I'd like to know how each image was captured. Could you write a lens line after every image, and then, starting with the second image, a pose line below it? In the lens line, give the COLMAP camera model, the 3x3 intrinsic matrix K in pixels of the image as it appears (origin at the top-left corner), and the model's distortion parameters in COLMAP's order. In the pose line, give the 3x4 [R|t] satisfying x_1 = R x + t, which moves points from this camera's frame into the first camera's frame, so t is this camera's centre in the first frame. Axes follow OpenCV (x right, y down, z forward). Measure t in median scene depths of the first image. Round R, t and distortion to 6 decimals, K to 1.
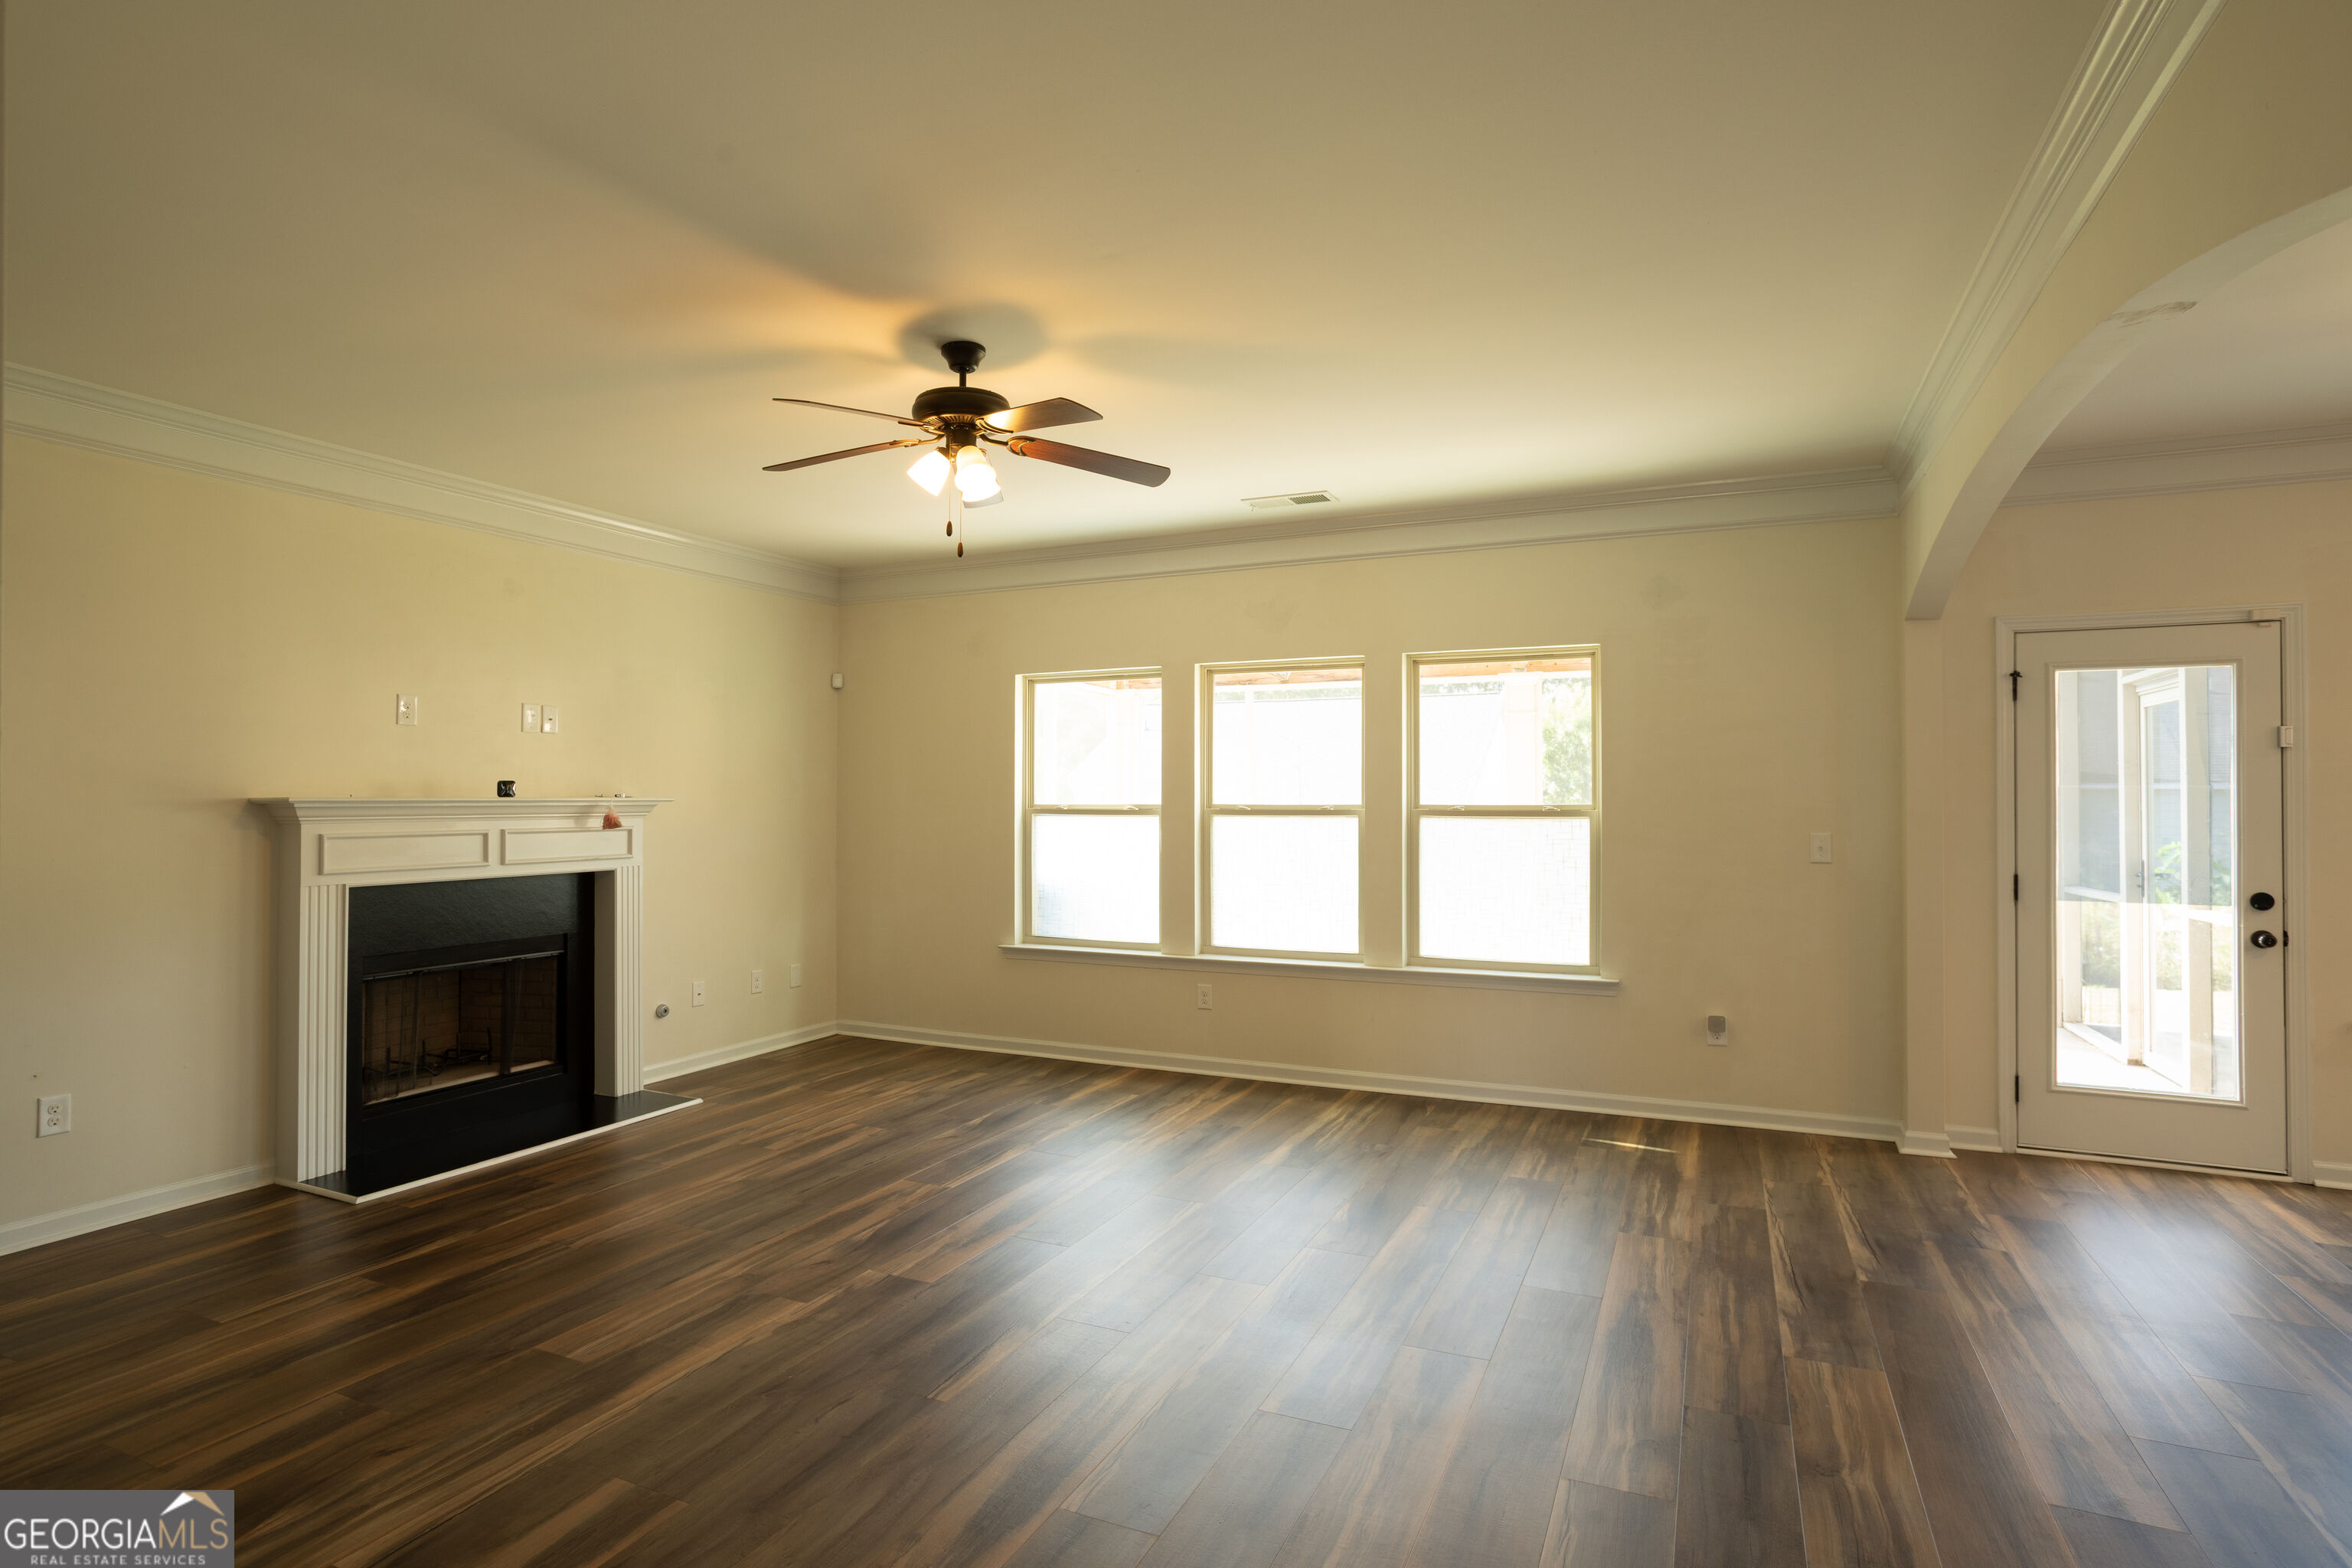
lens RADIAL K [[1209.6, 0, 1170.9], [0, 1209.6, 775.7], [0, 0, 1]] dist [-0.052685, 0.030947]
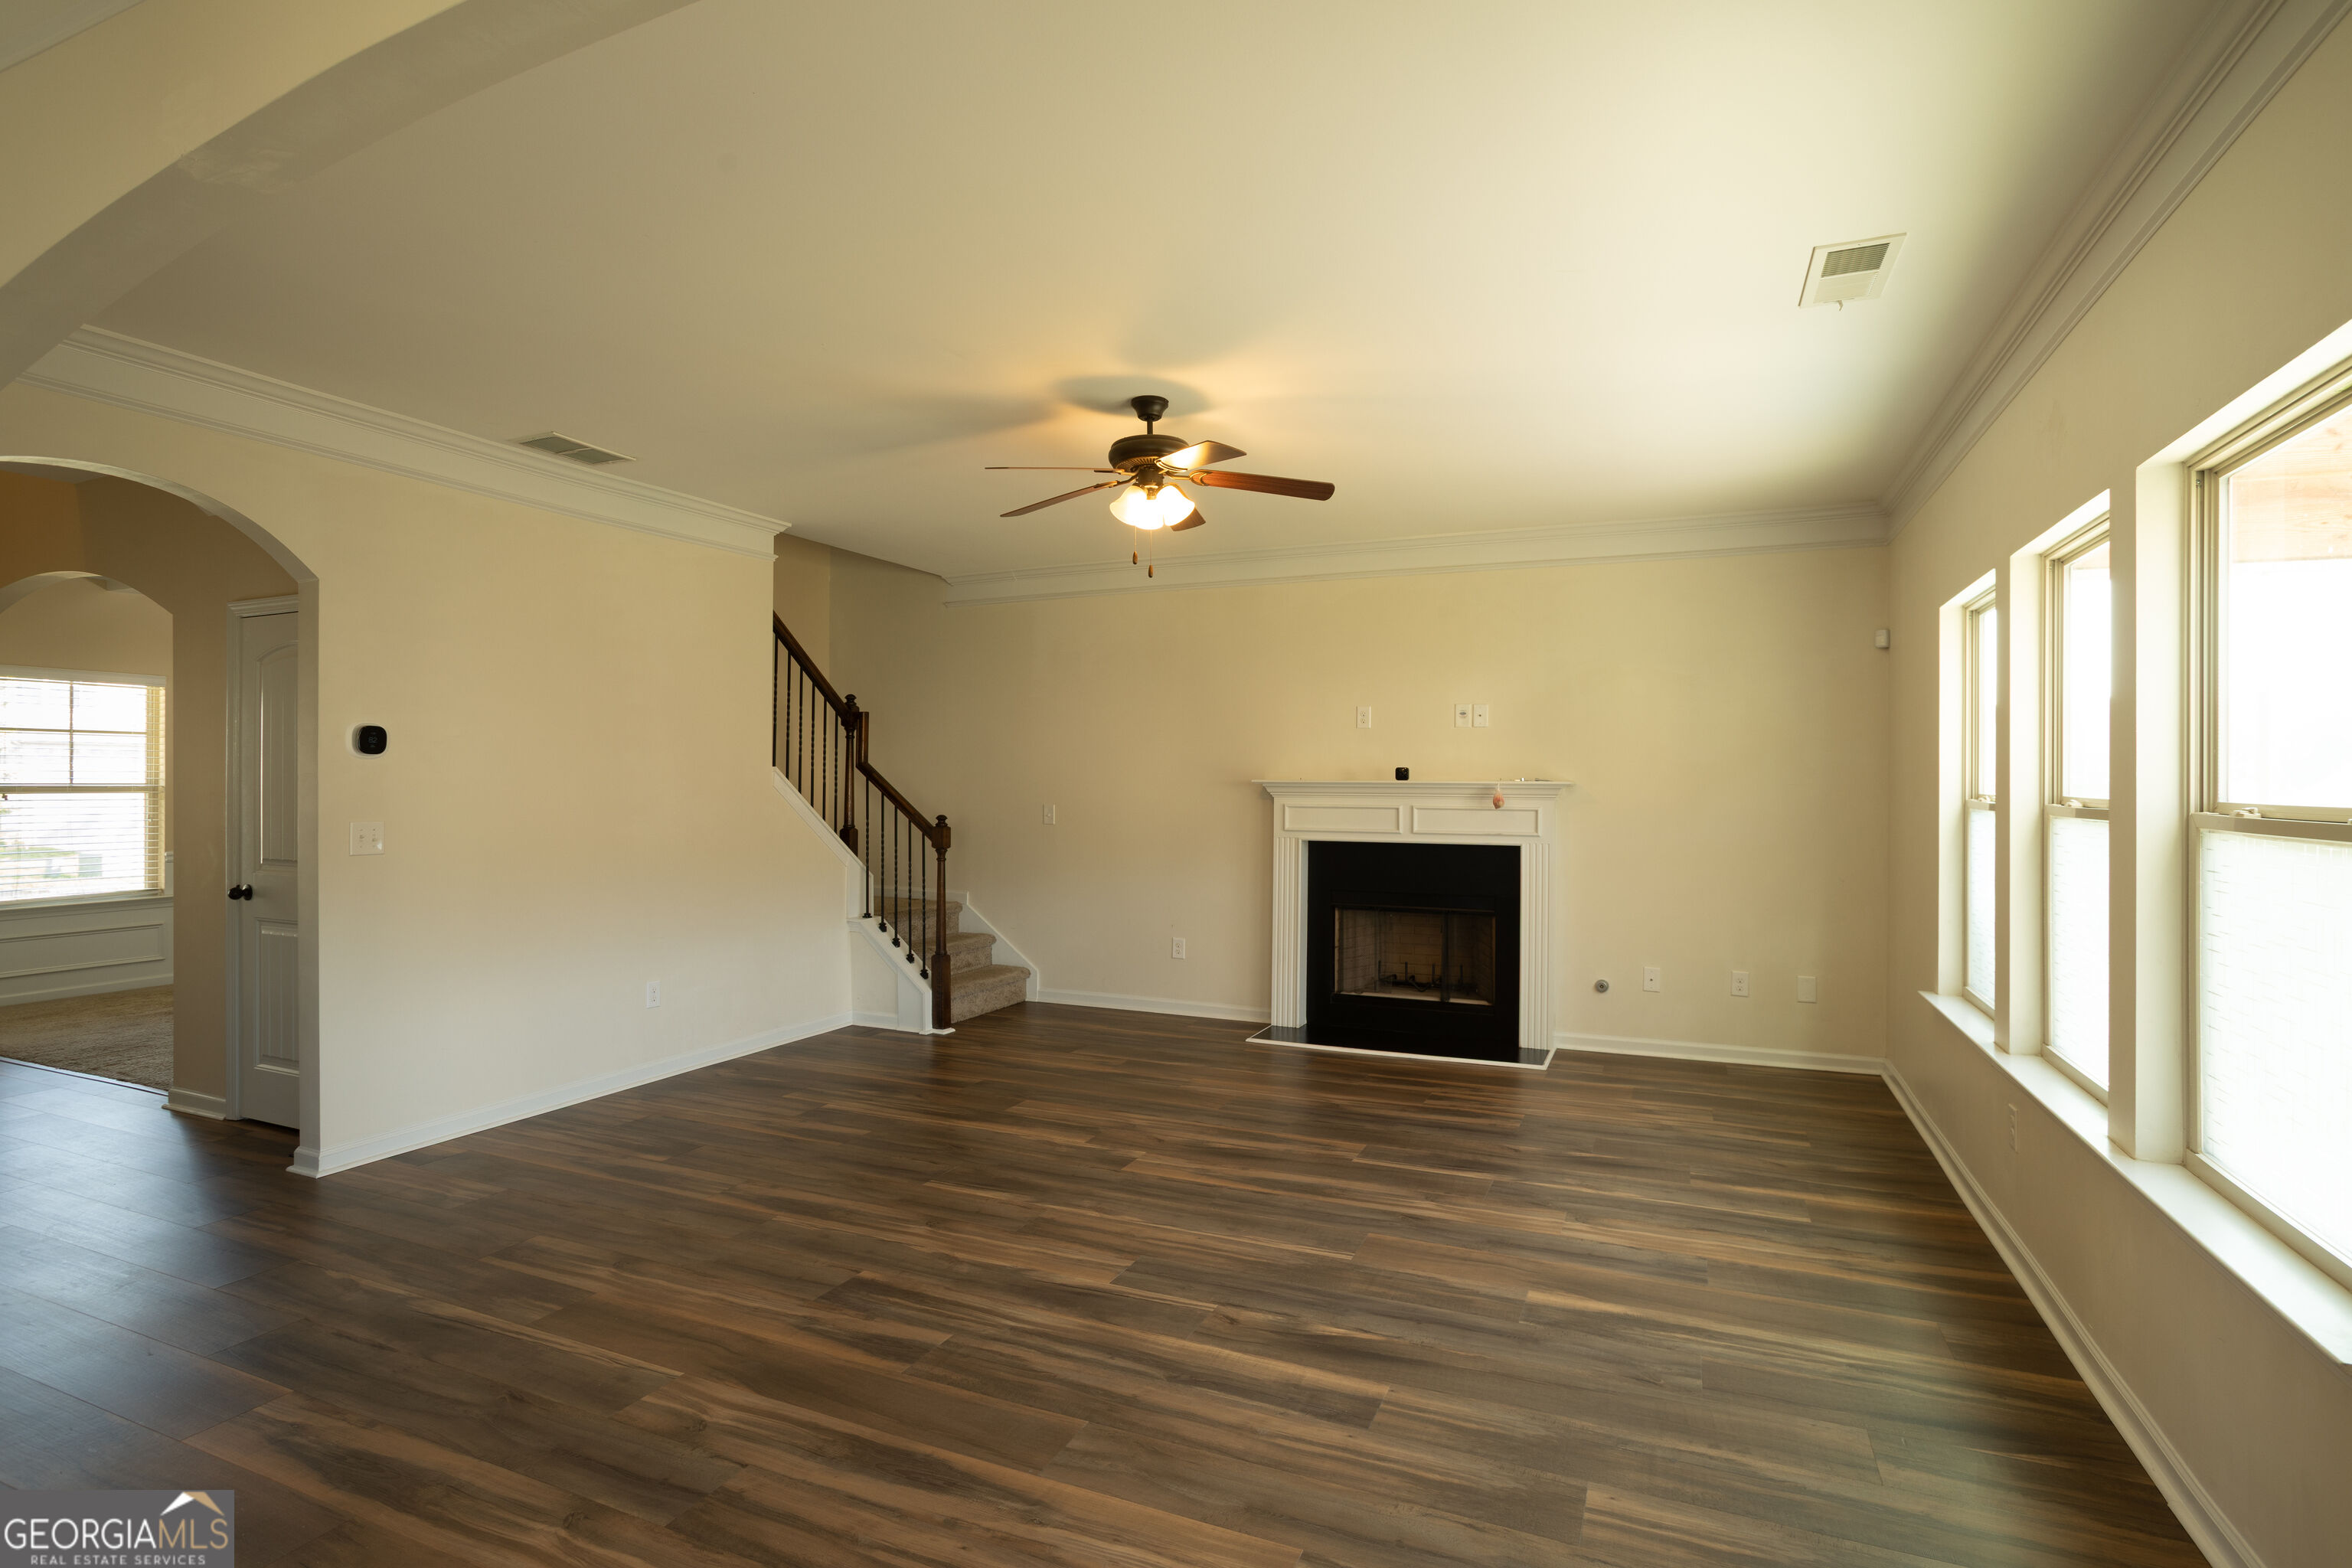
lens RADIAL K [[1209.6, 0, 1177.9], [0, 1209.6, 782.4], [0, 0, 1]] dist [-0.052685, 0.030947]
pose [[0.014755, 0.005114, -0.999878, 0.854104], [0.014970, 0.999874, 0.005335, 0.010373], [0.999779, -0.015047, 0.014676, 0.846890]]
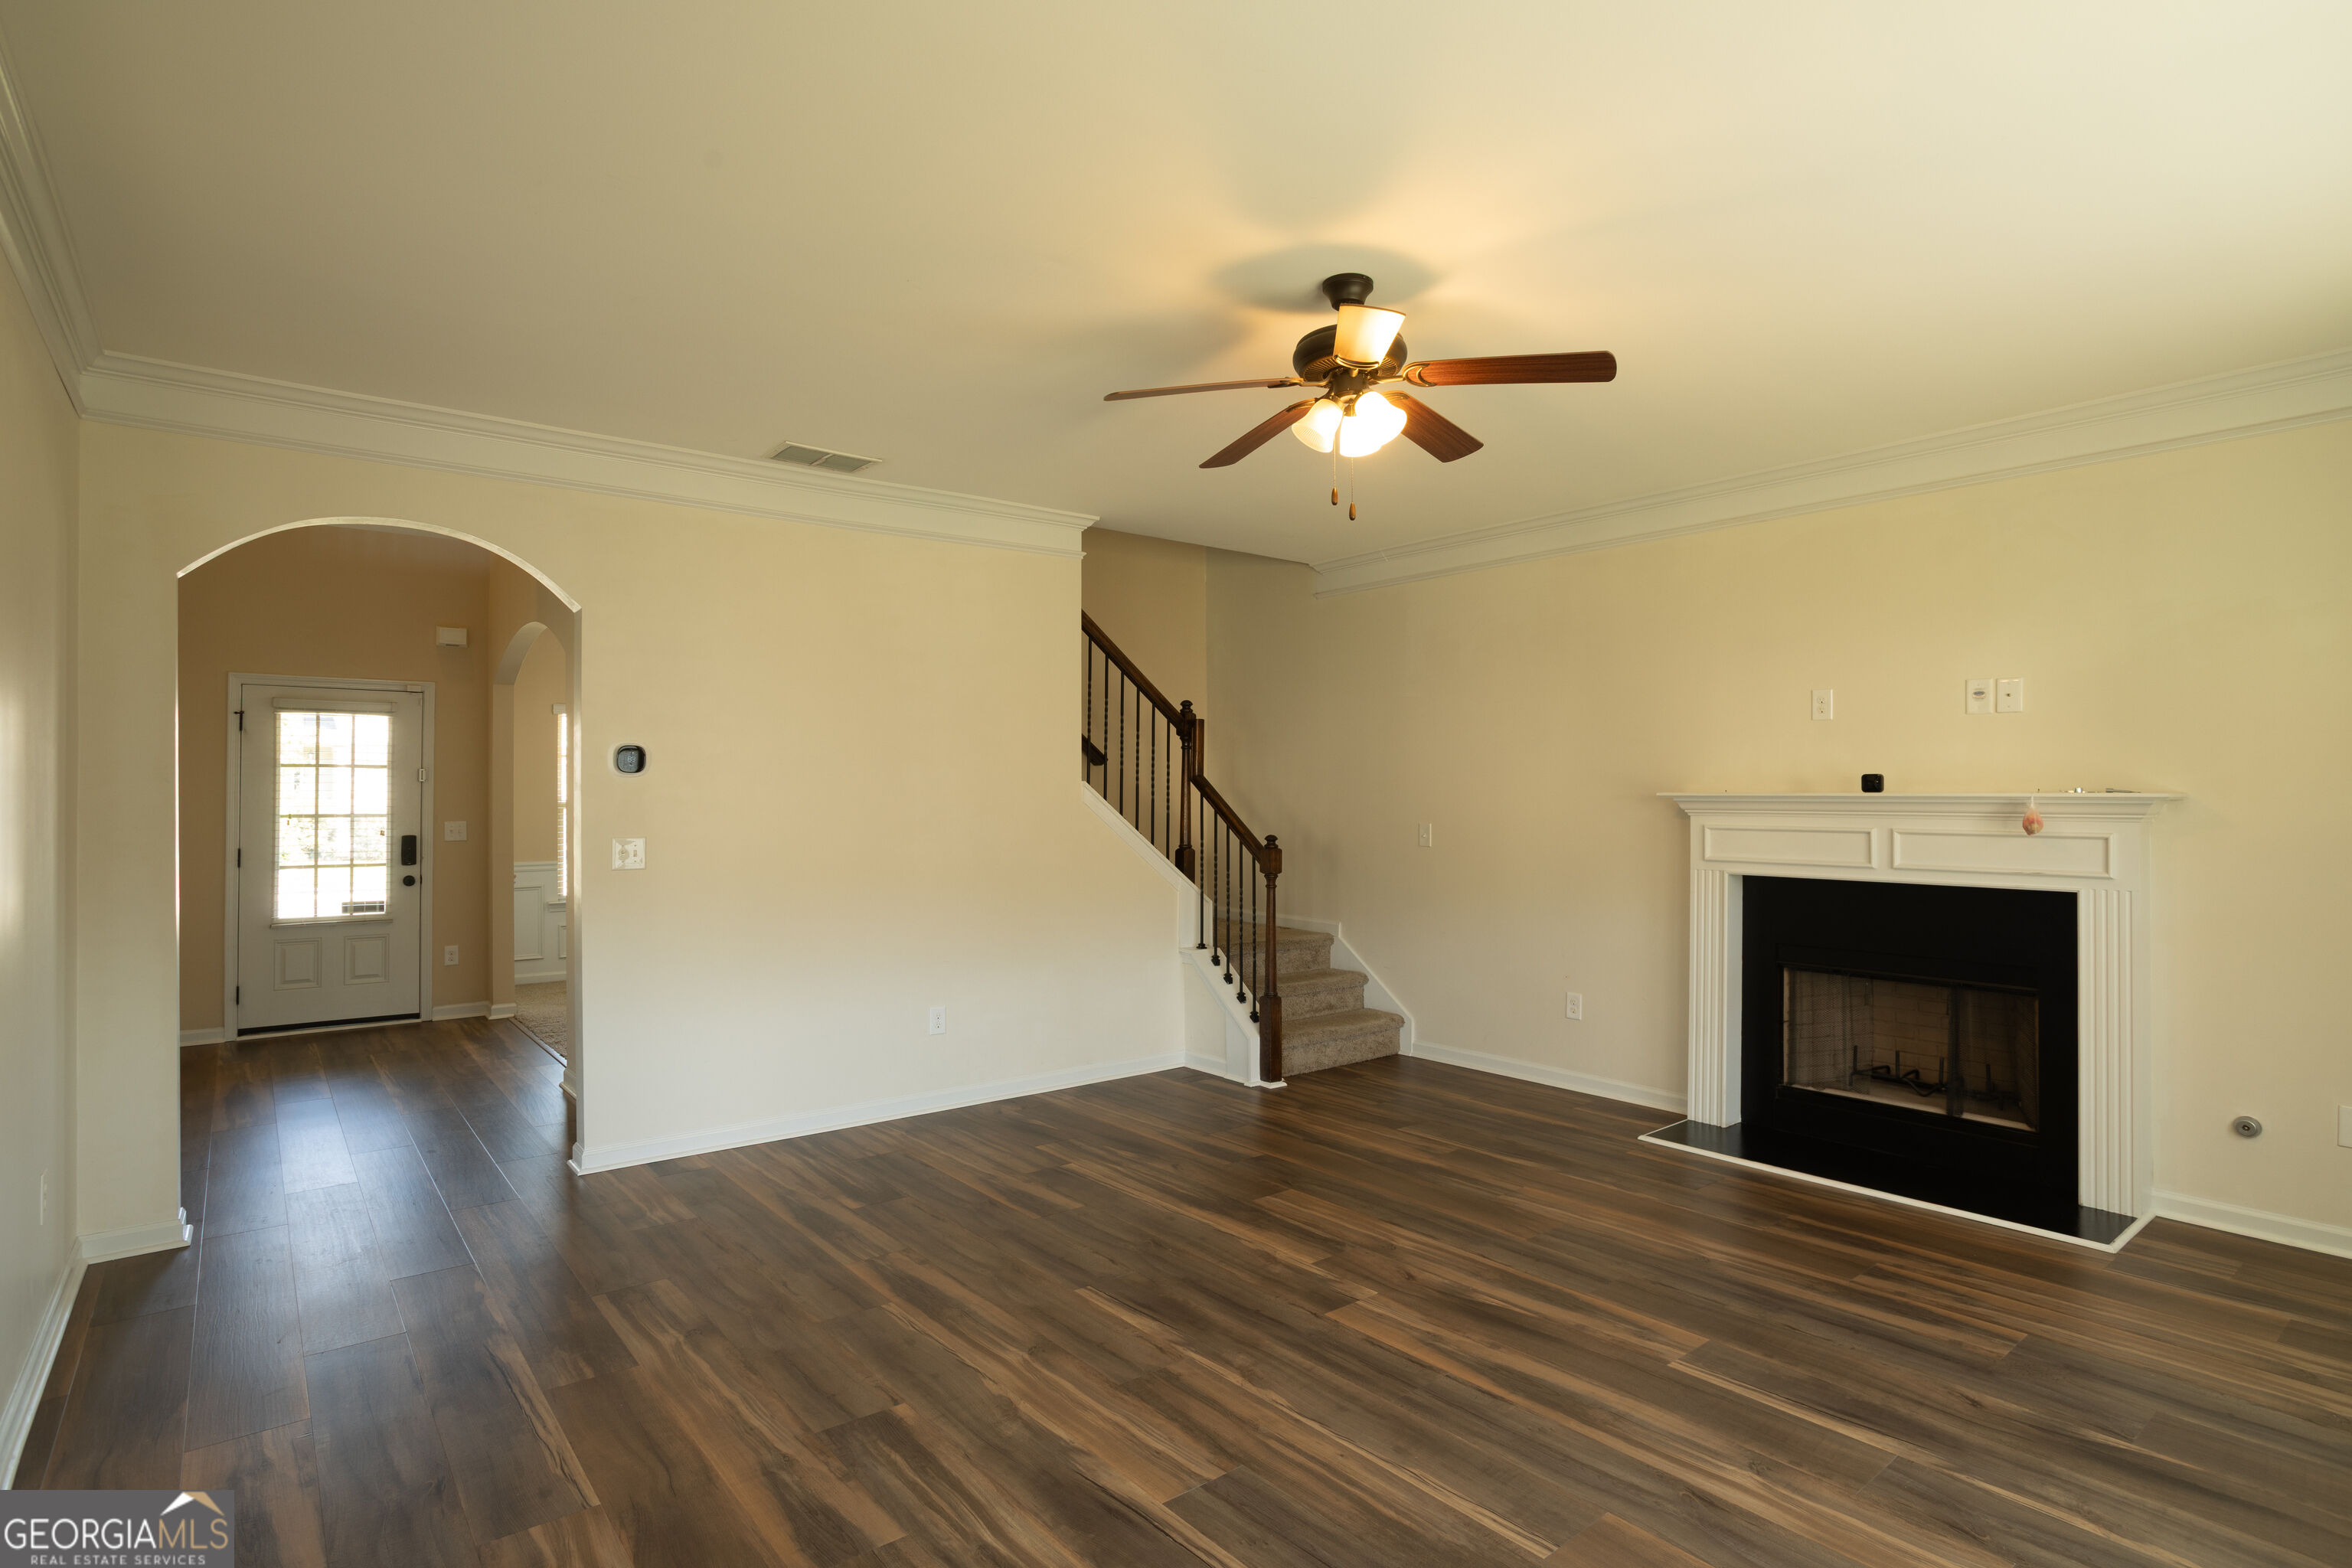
lens RADIAL K [[1209.6, 0, 1157.4], [0, 1209.6, 778.0], [0, 0, 1]] dist [-0.052685, 0.030947]
pose [[-0.461169, -0.008191, -0.887274, 0.560171], [0.018721, 0.999645, -0.018958, 0.015733], [0.887115, -0.025354, -0.460852, 1.072955]]
